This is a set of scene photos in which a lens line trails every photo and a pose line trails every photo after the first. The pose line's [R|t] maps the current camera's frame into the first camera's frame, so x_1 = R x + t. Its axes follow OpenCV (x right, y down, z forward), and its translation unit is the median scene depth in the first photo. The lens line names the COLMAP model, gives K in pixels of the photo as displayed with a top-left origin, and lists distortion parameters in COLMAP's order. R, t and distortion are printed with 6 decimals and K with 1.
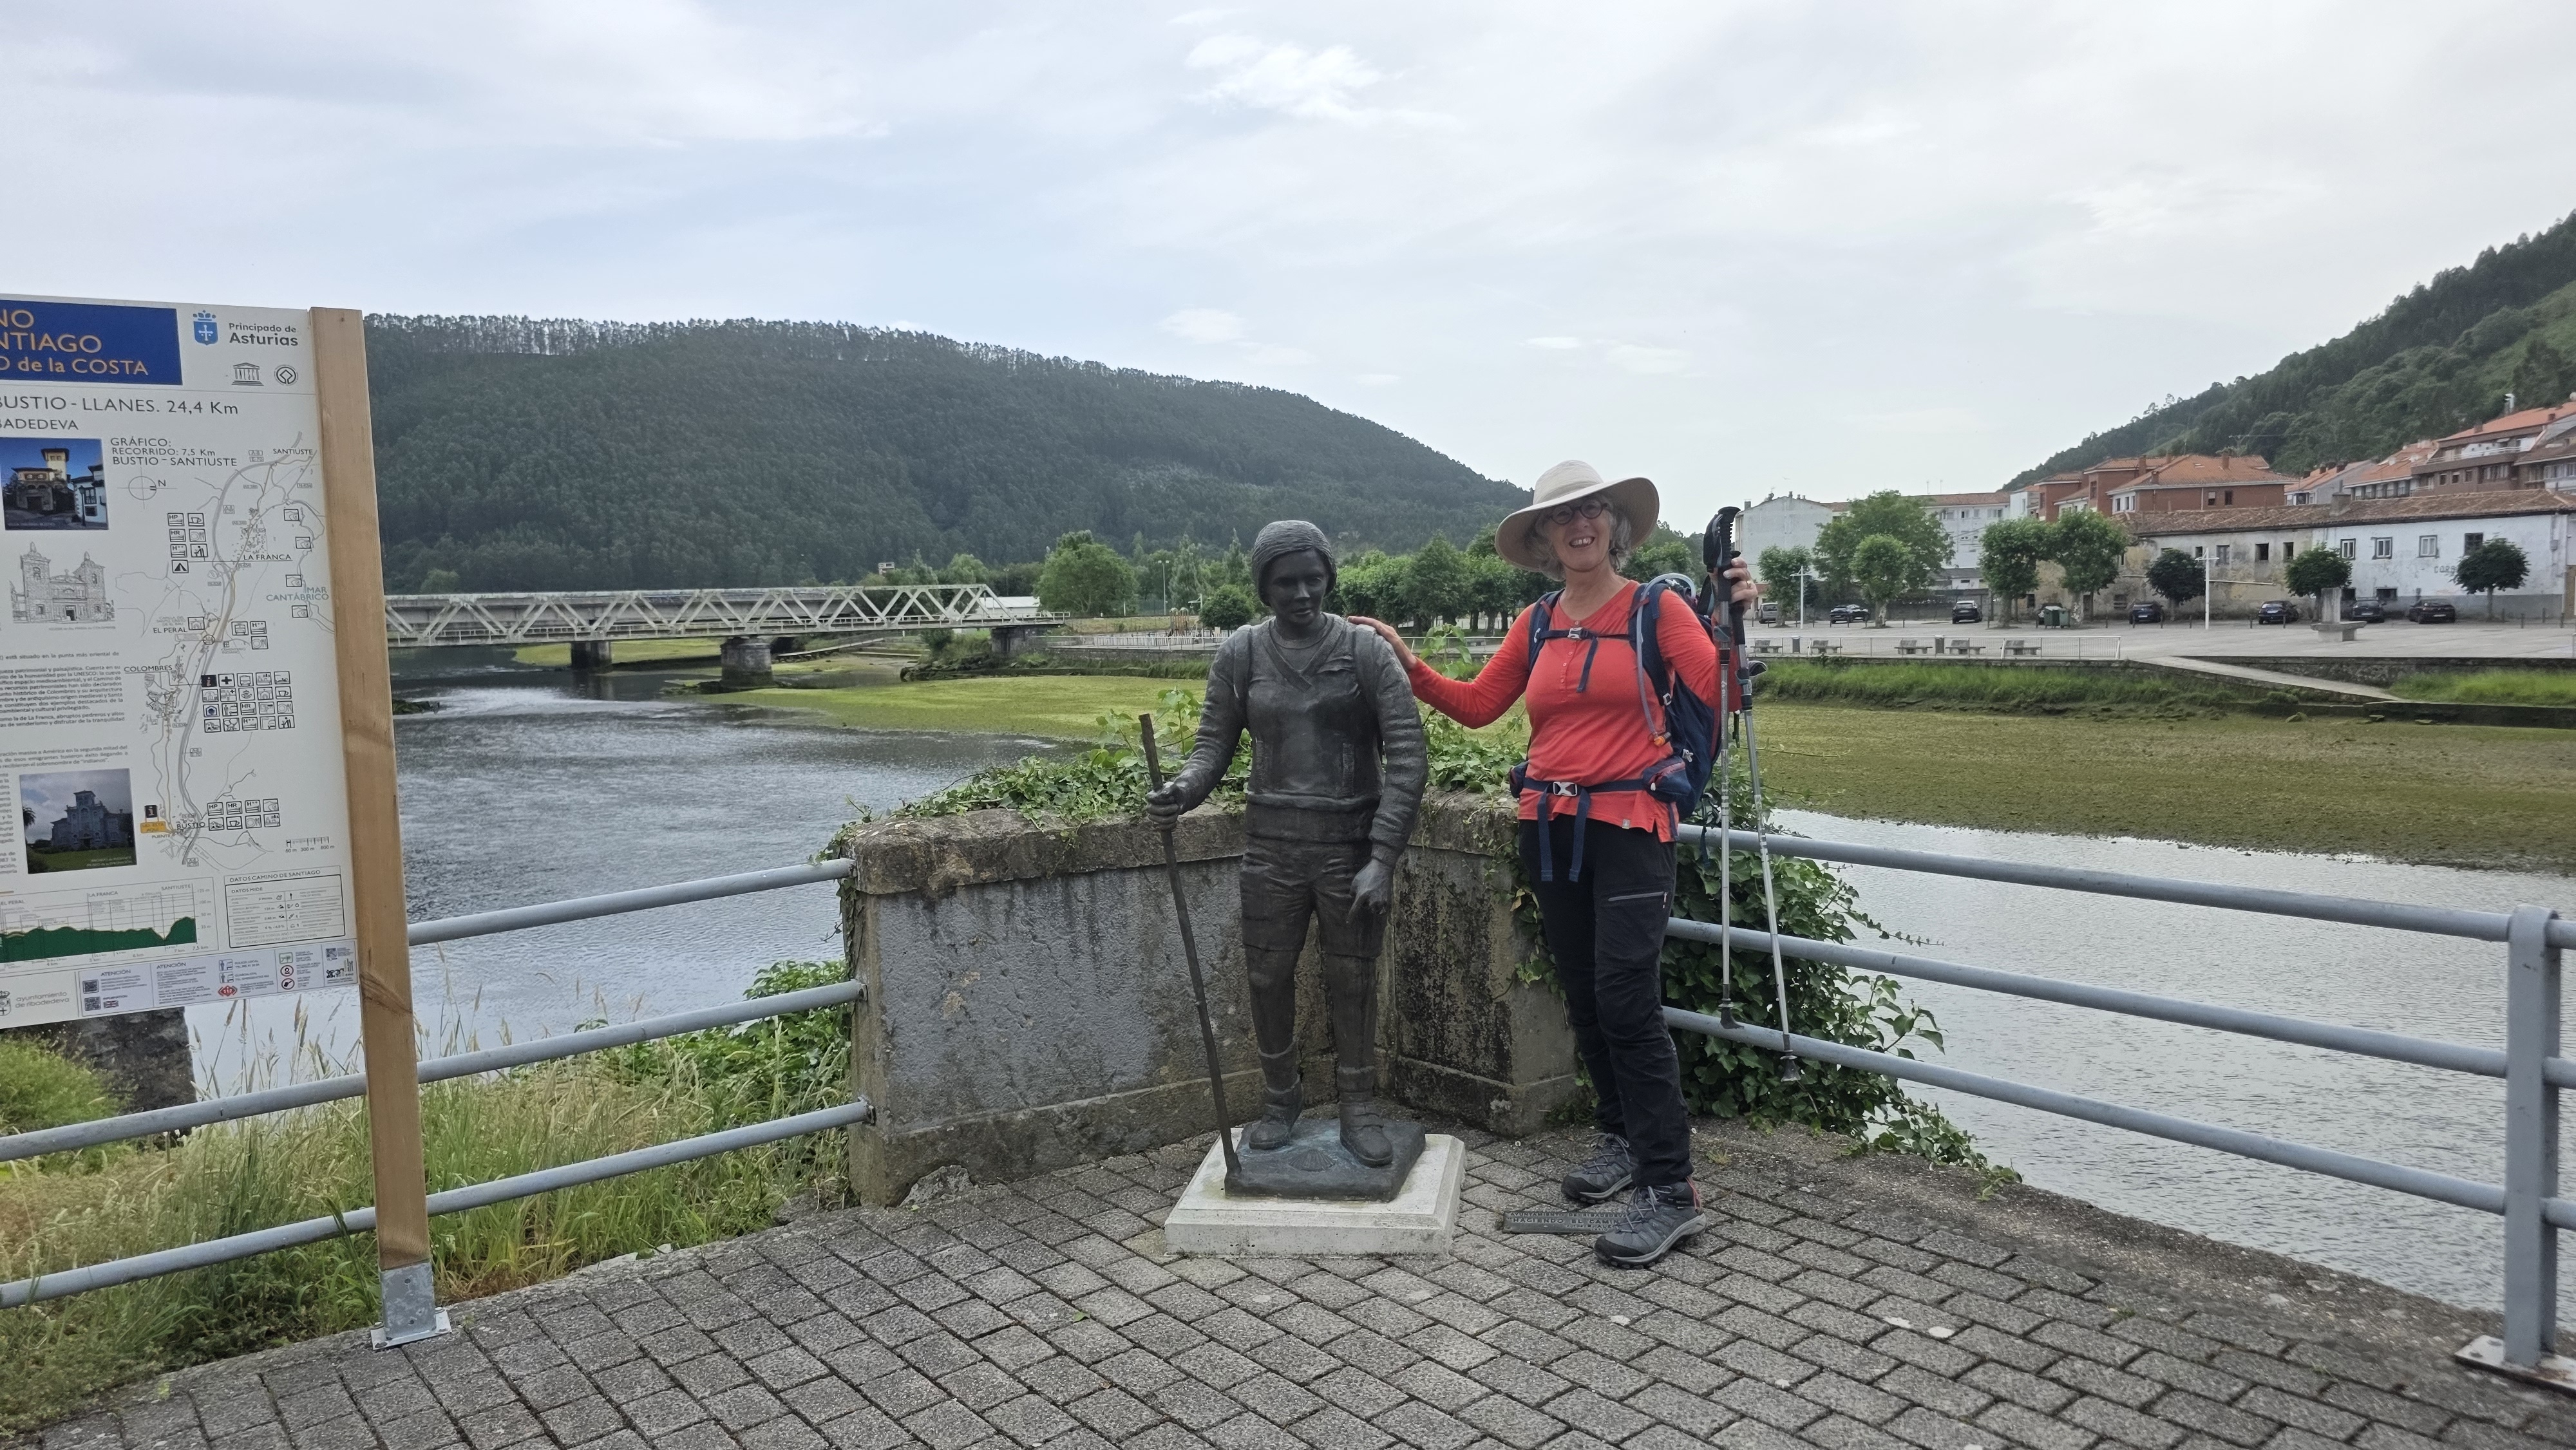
lens RADIAL K [[1783.4, 0, 1295.3], [0, 1783.4, 728.4], [0, 0, 1]] dist [0.007283, -0.004206]
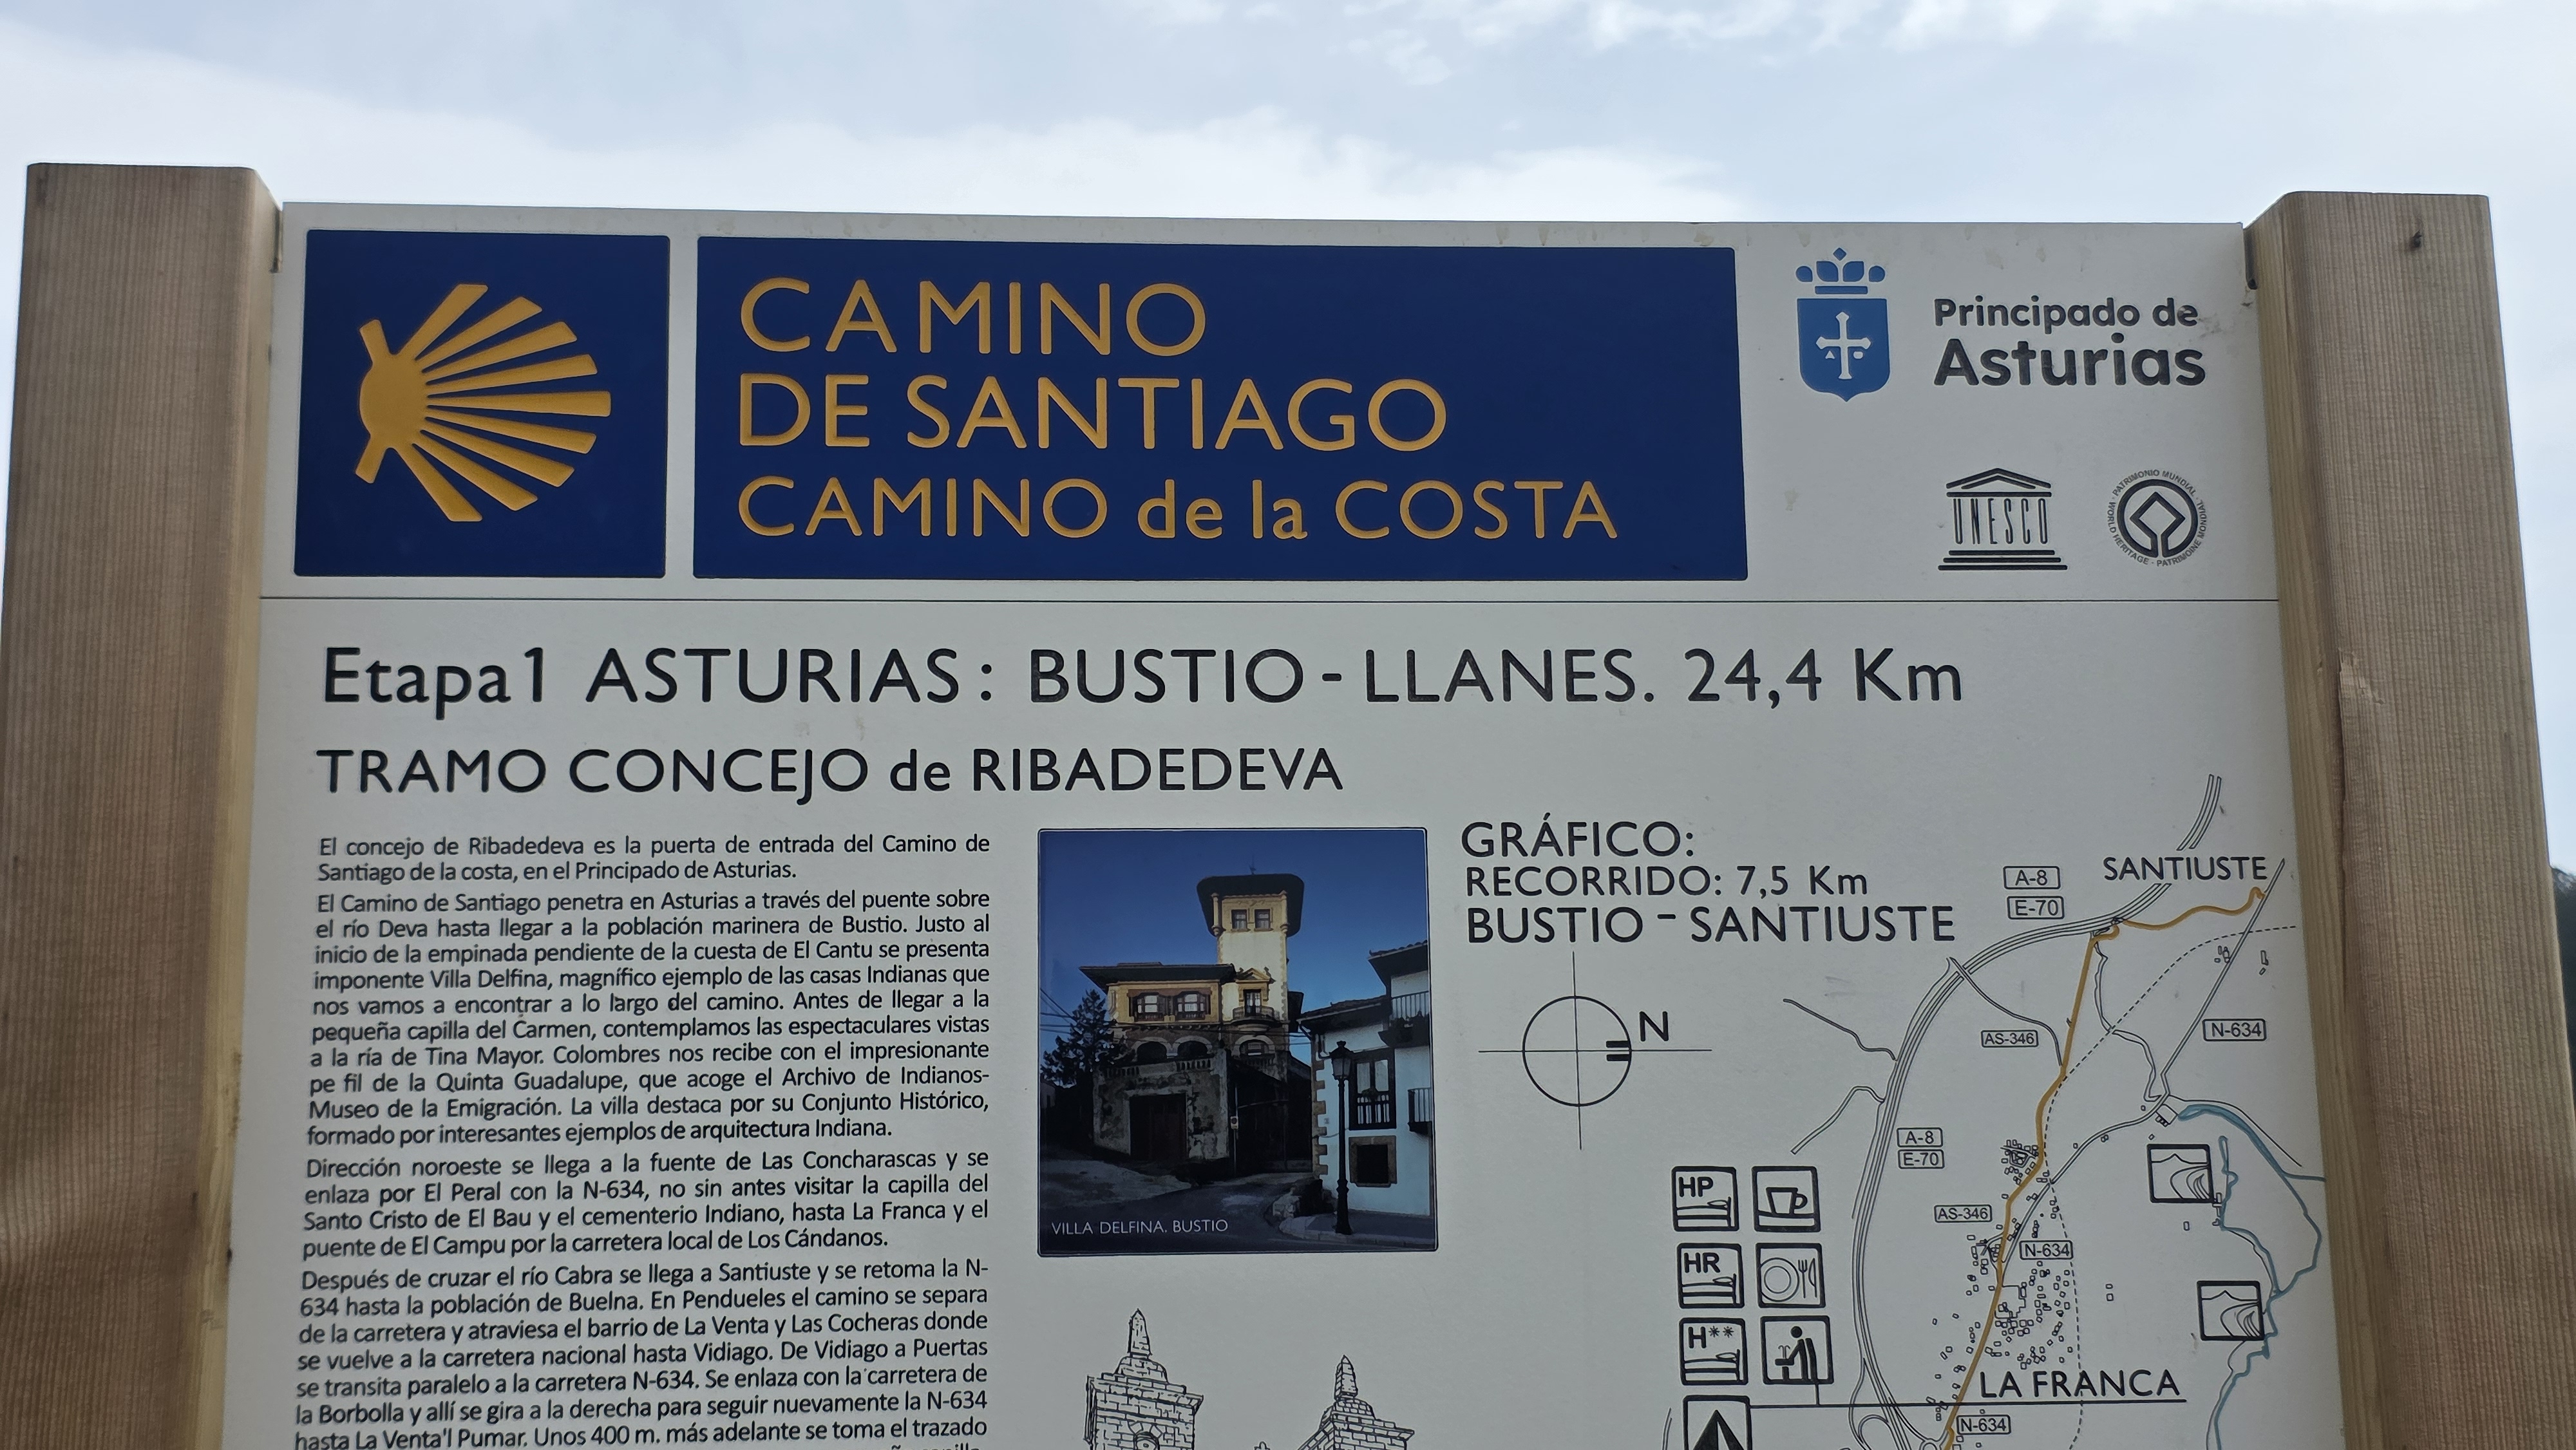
lens RADIAL K [[3448.7, 0, 1285.8], [0, 3448.7, 723.1], [0, 0, 1]] dist [0.029521, 0.000000]
pose [[0.842331, -0.078613, -0.533197, -0.452705], [-0.054976, 0.971612, -0.230102, -0.076180], [0.536150, 0.223135, 0.814097, 0.639342]]
